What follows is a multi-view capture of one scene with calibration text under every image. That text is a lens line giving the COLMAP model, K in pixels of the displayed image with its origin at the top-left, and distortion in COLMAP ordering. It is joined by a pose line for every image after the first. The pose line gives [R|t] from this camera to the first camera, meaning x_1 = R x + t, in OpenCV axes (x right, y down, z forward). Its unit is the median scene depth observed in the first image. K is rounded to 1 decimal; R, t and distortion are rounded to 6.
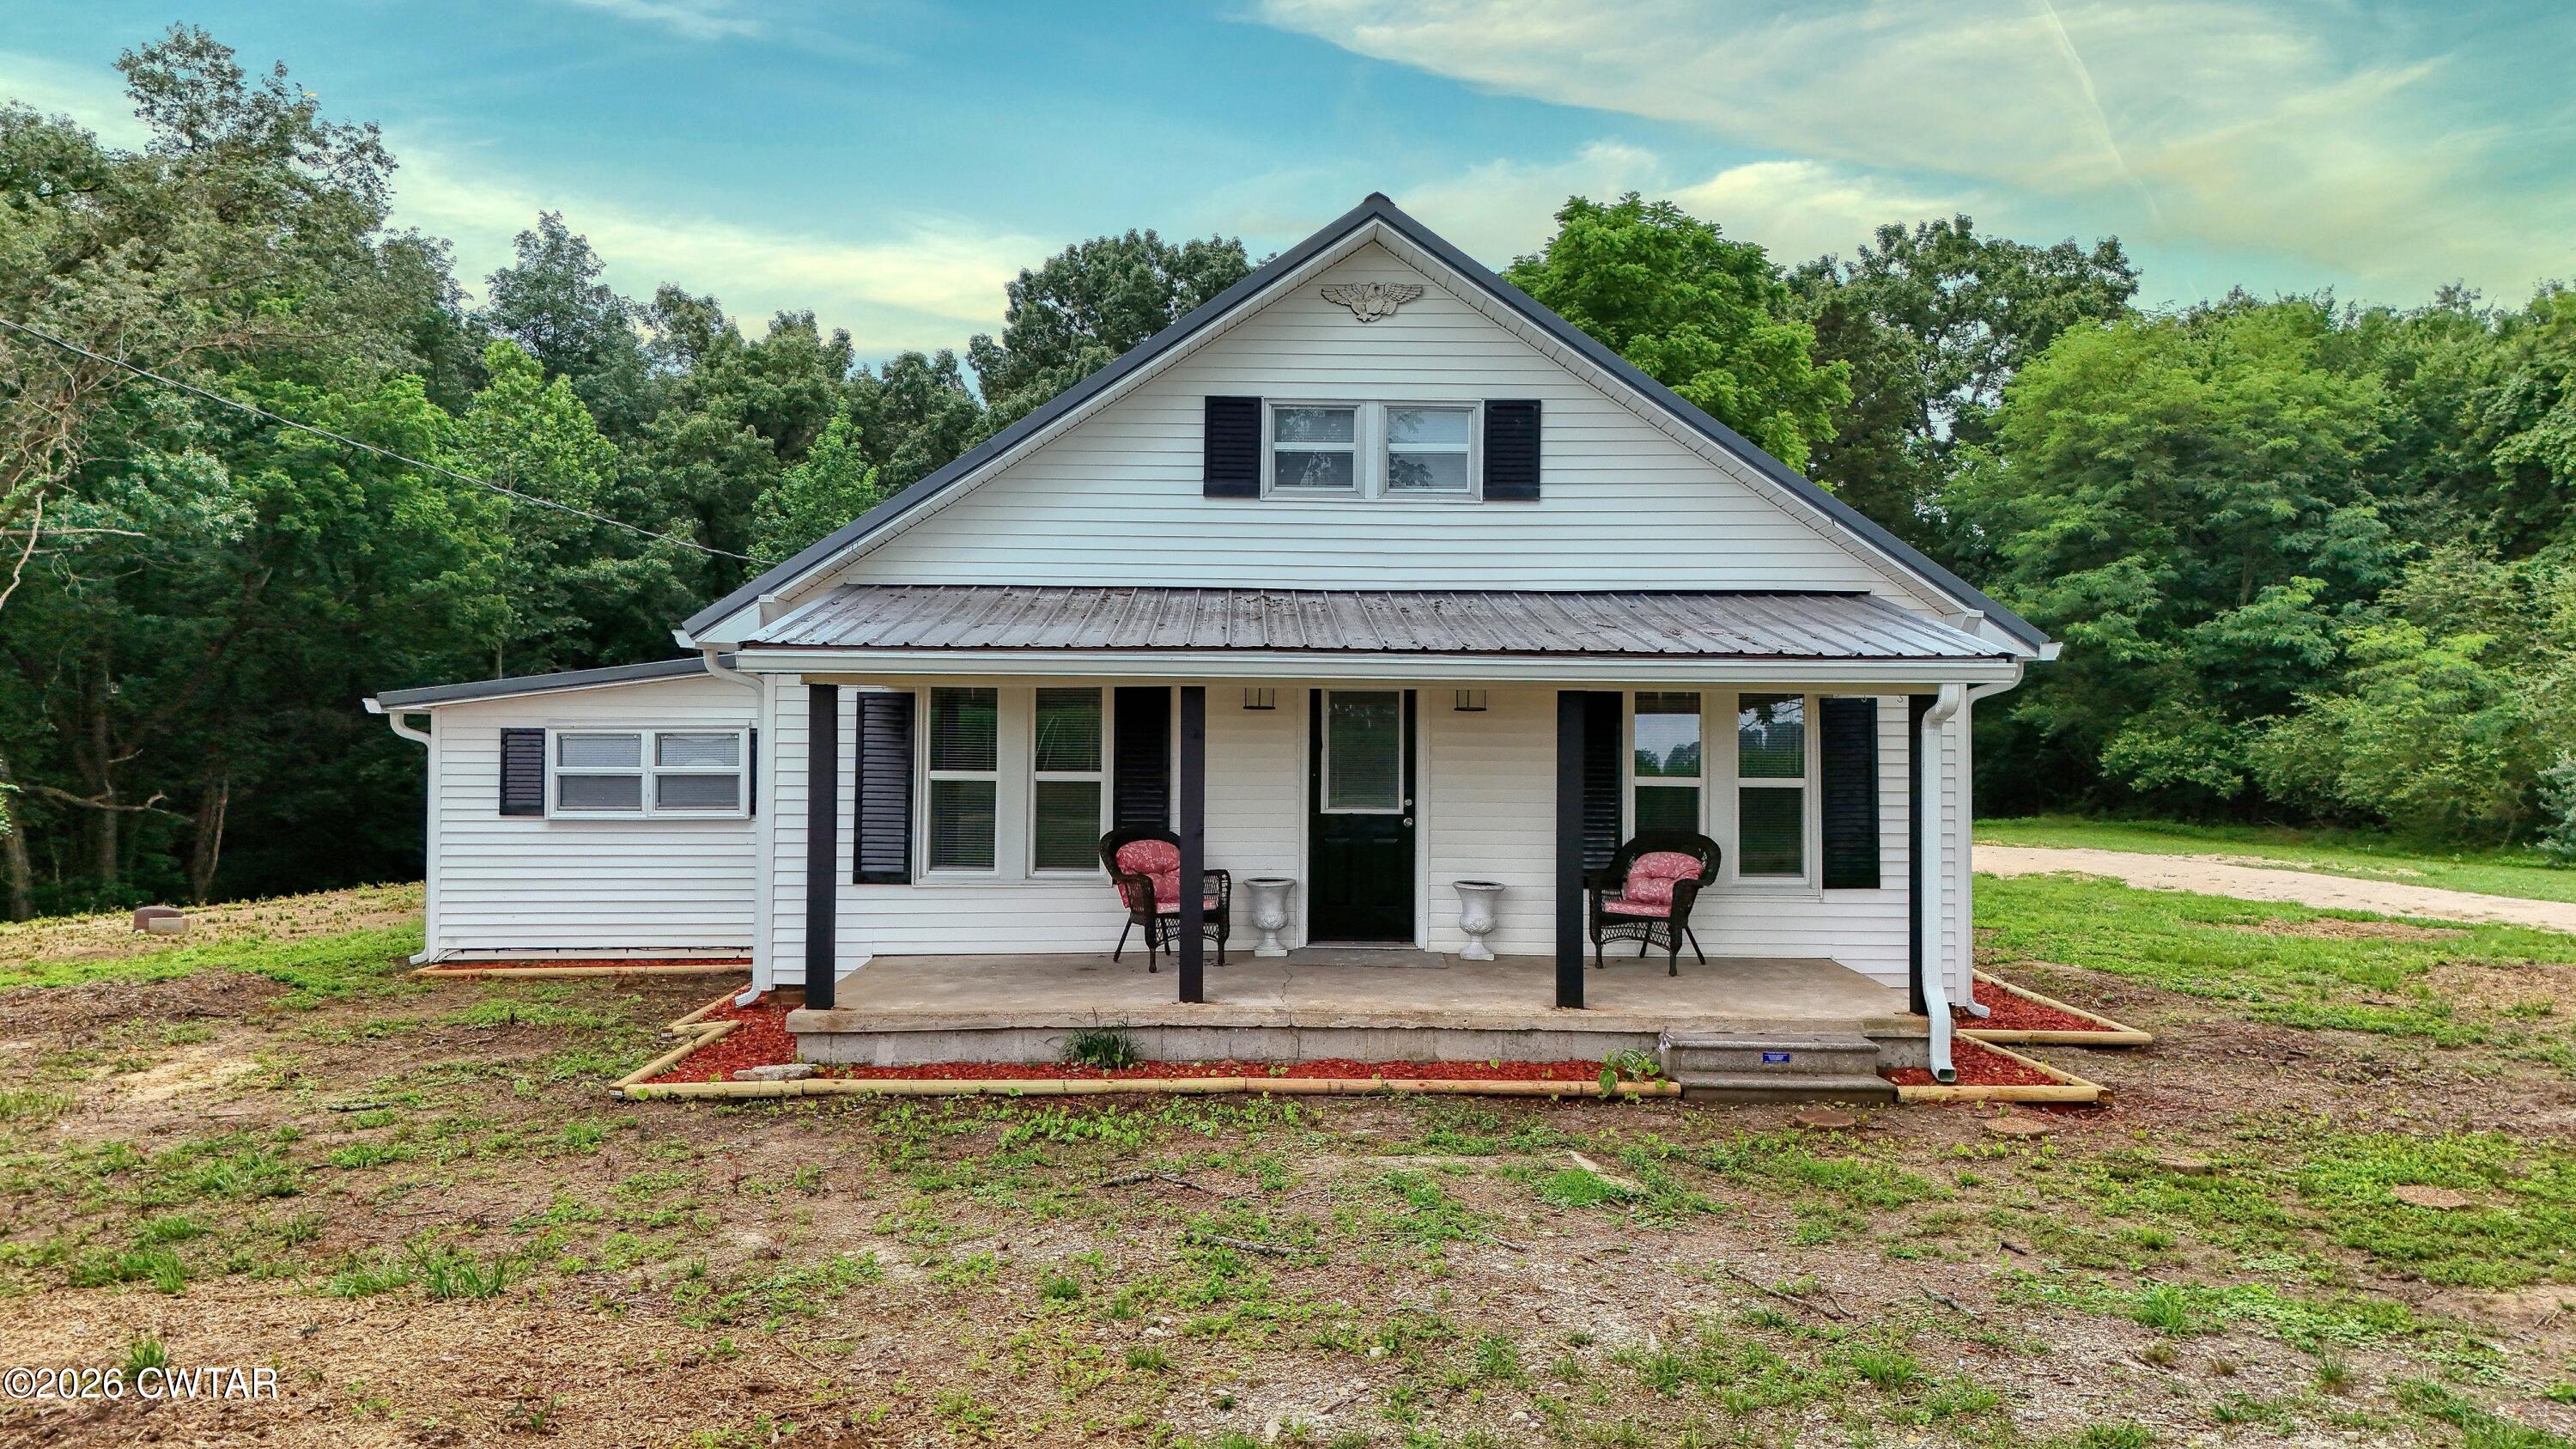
lens RADIAL K [[1902.0, 0, 1296.0], [0, 1902.0, 712.7], [0, 0, 1]] dist [0.061151, -0.041928]
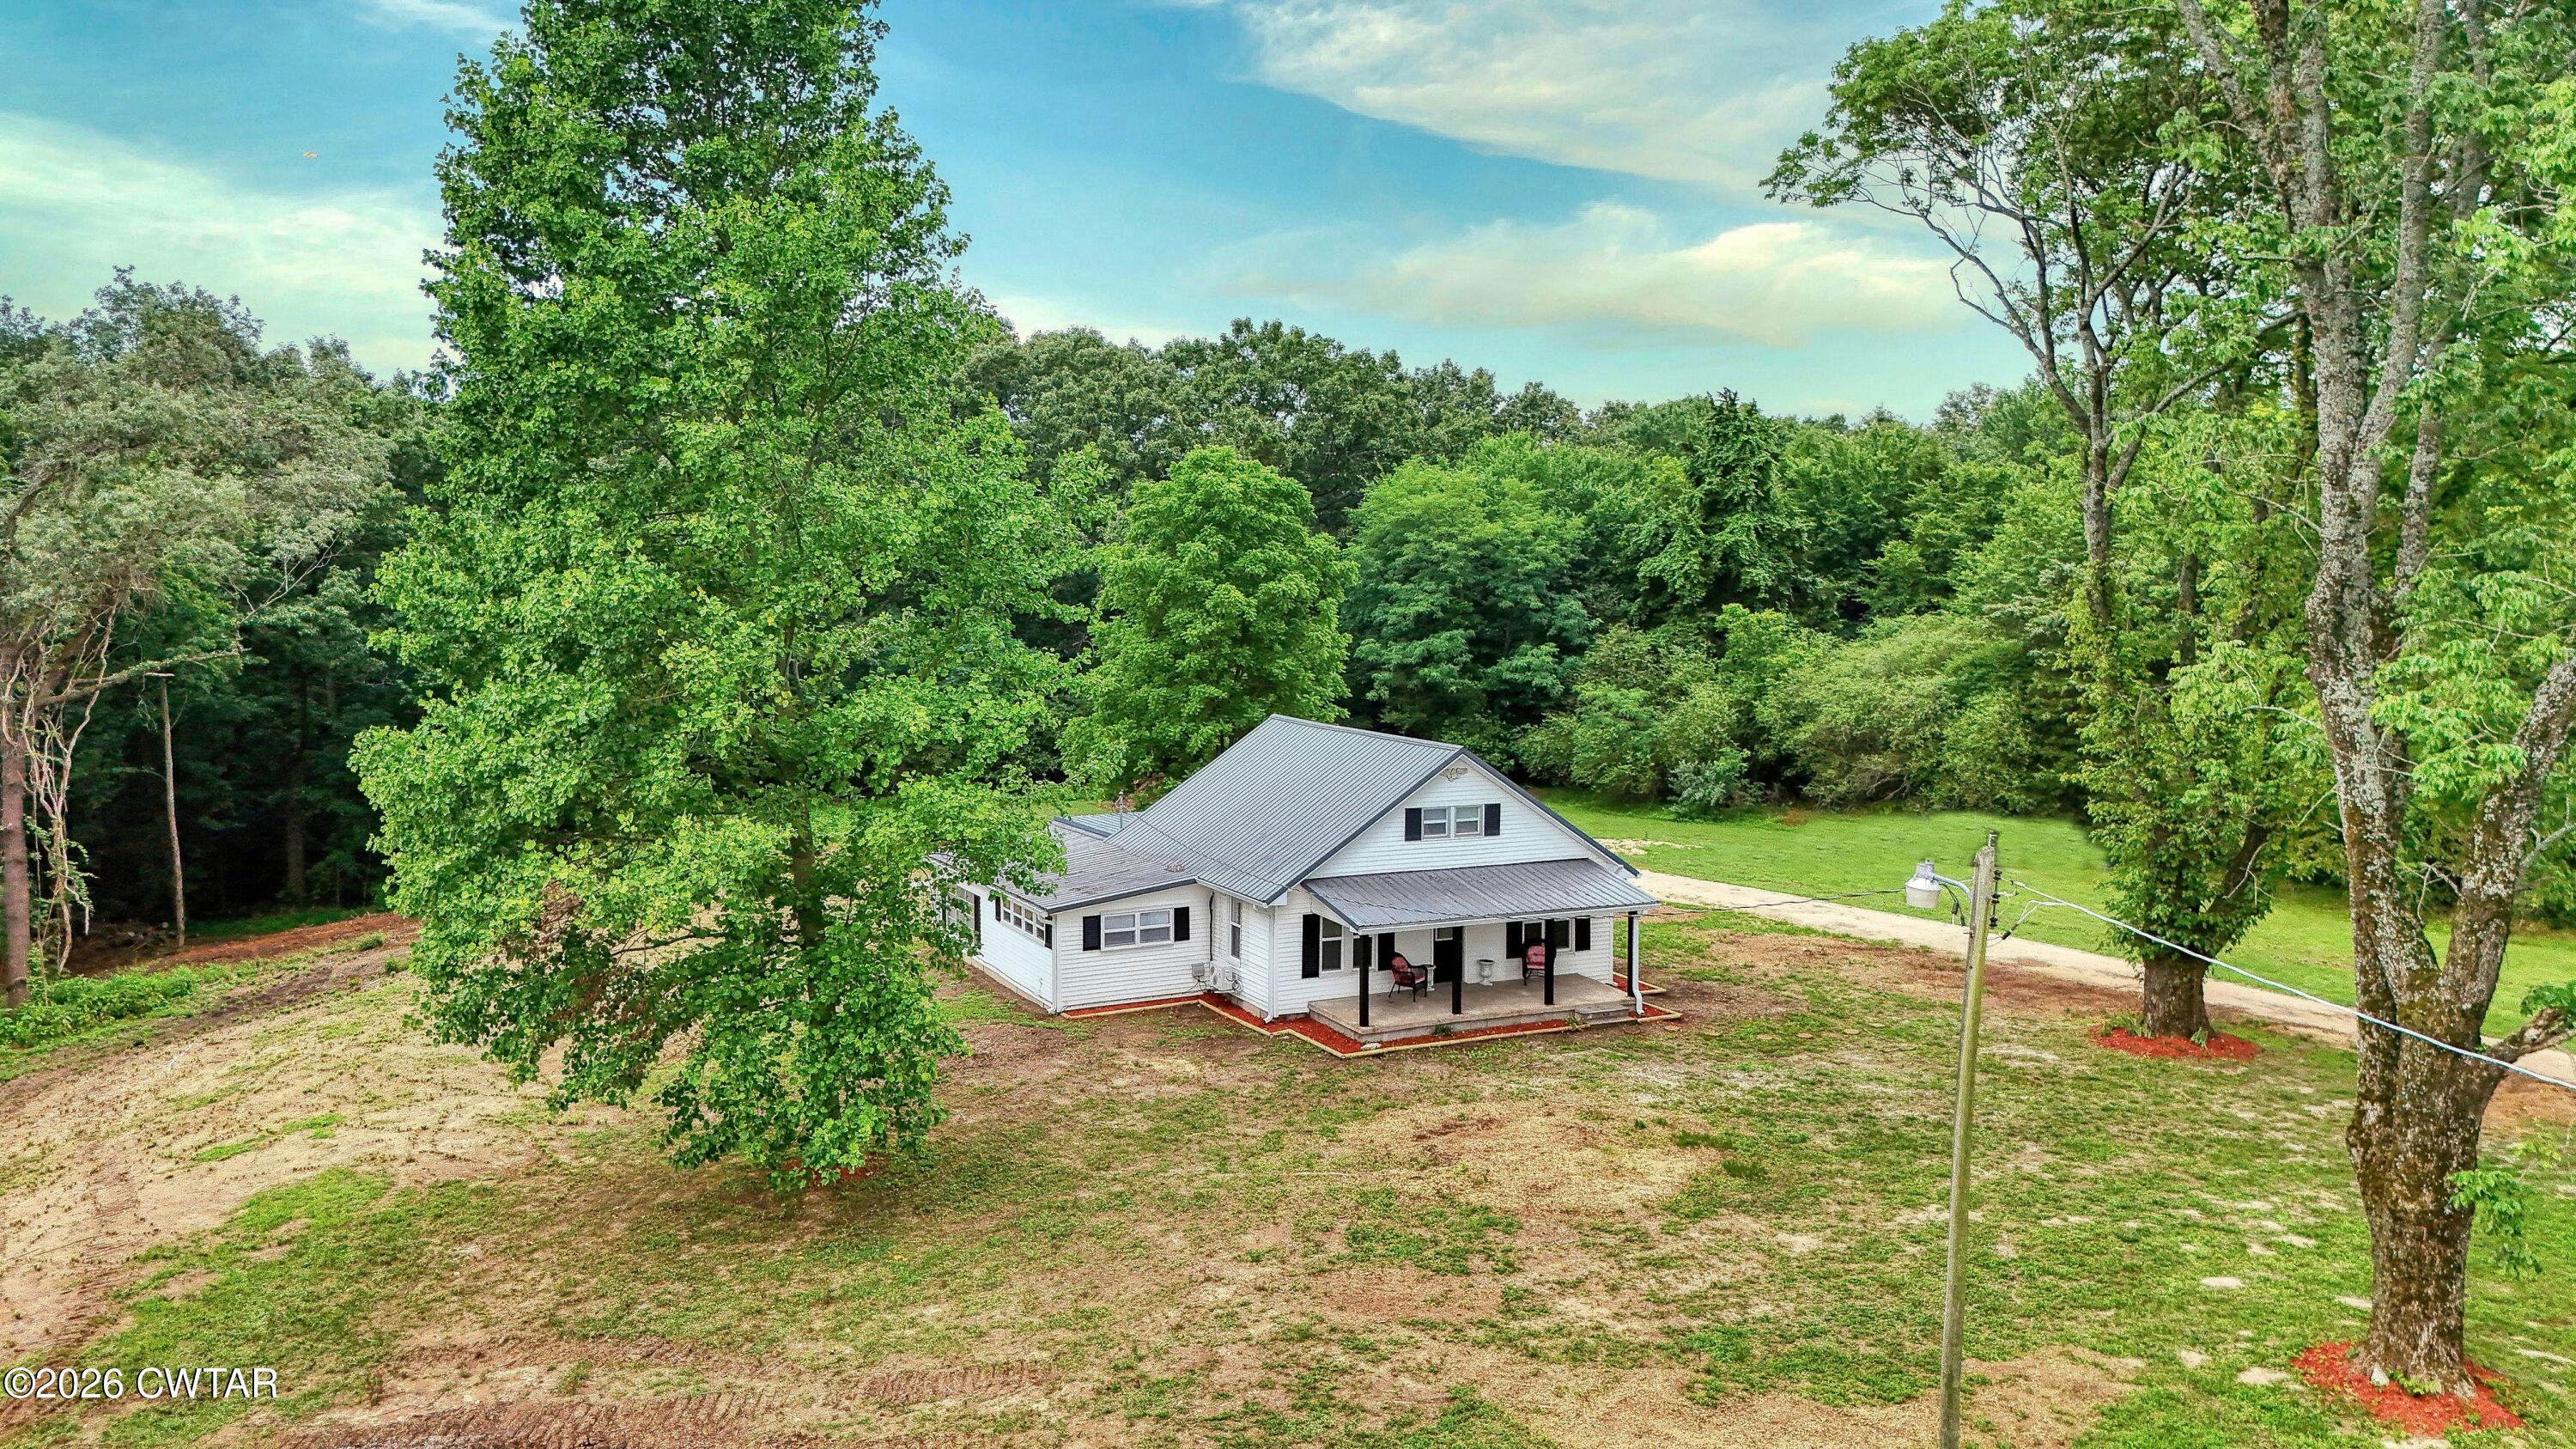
lens RADIAL K [[1902.0, 0, 1293.4], [0, 1902.0, 699.2], [0, 0, 1]] dist [0.061151, -0.041928]
pose [[0.908596, -0.030425, 0.416568, -0.438652], [-0.000945, 0.997191, 0.074892, -0.169386], [-0.417676, -0.068440, 0.906015, -0.495213]]
